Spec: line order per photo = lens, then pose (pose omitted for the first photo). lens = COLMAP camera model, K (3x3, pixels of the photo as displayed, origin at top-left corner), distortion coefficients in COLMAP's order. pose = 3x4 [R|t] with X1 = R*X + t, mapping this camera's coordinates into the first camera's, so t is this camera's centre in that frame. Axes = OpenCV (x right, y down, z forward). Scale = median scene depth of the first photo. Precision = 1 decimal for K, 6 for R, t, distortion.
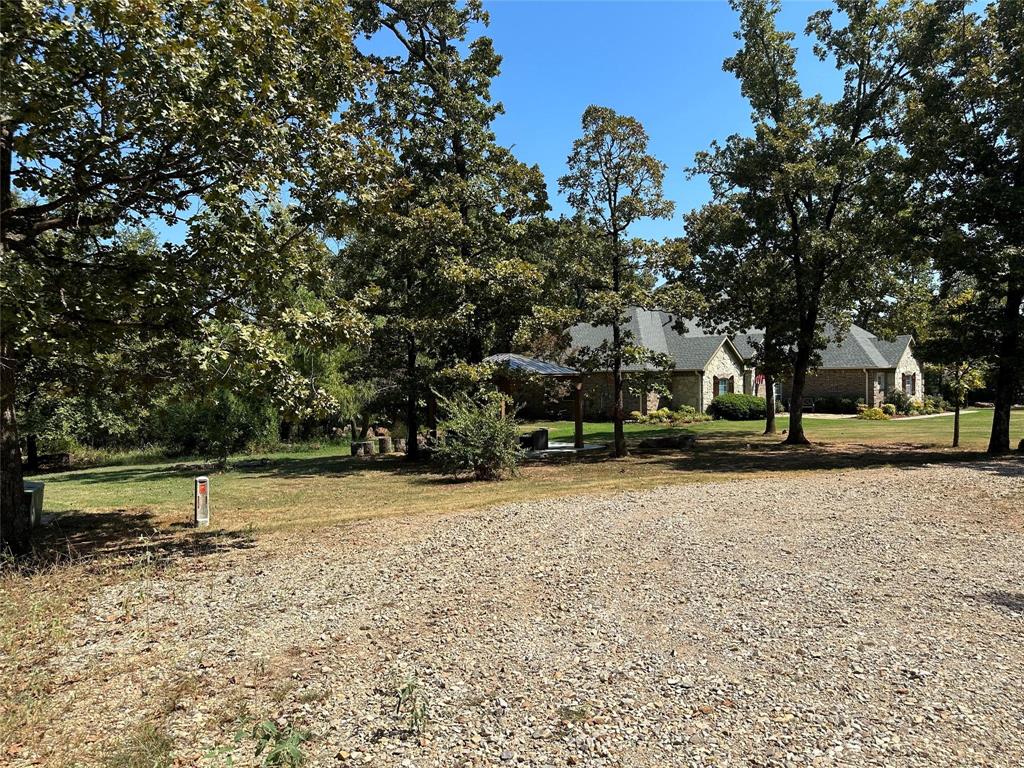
lens RADIAL K [[725.6, 0, 511.0], [0, 725.6, 385.5], [0, 0, 1]] dist [0.001959, -0.017609]
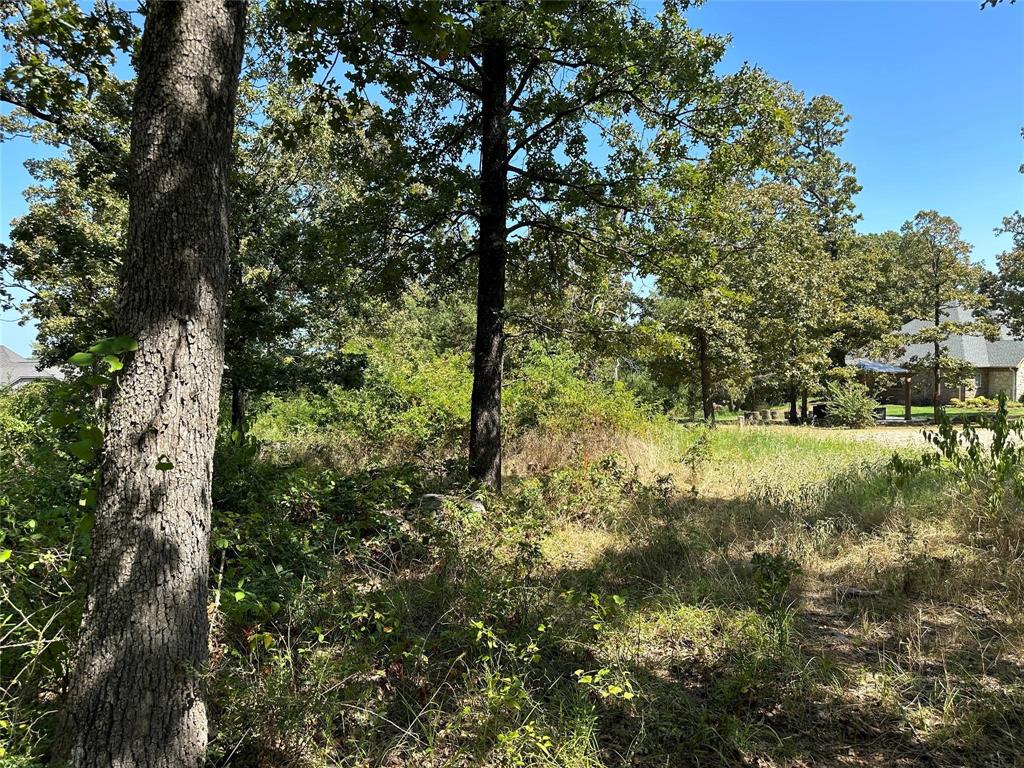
lens RADIAL K [[725.6, 0, 515.1], [0, 725.6, 382.4], [0, 0, 1]] dist [0.001959, -0.017609]
pose [[0.923671, 0.013764, -0.382940, -0.086315], [-0.007811, 0.999823, 0.017098, -0.013531], [0.383108, -0.012802, 0.923615, -0.714020]]
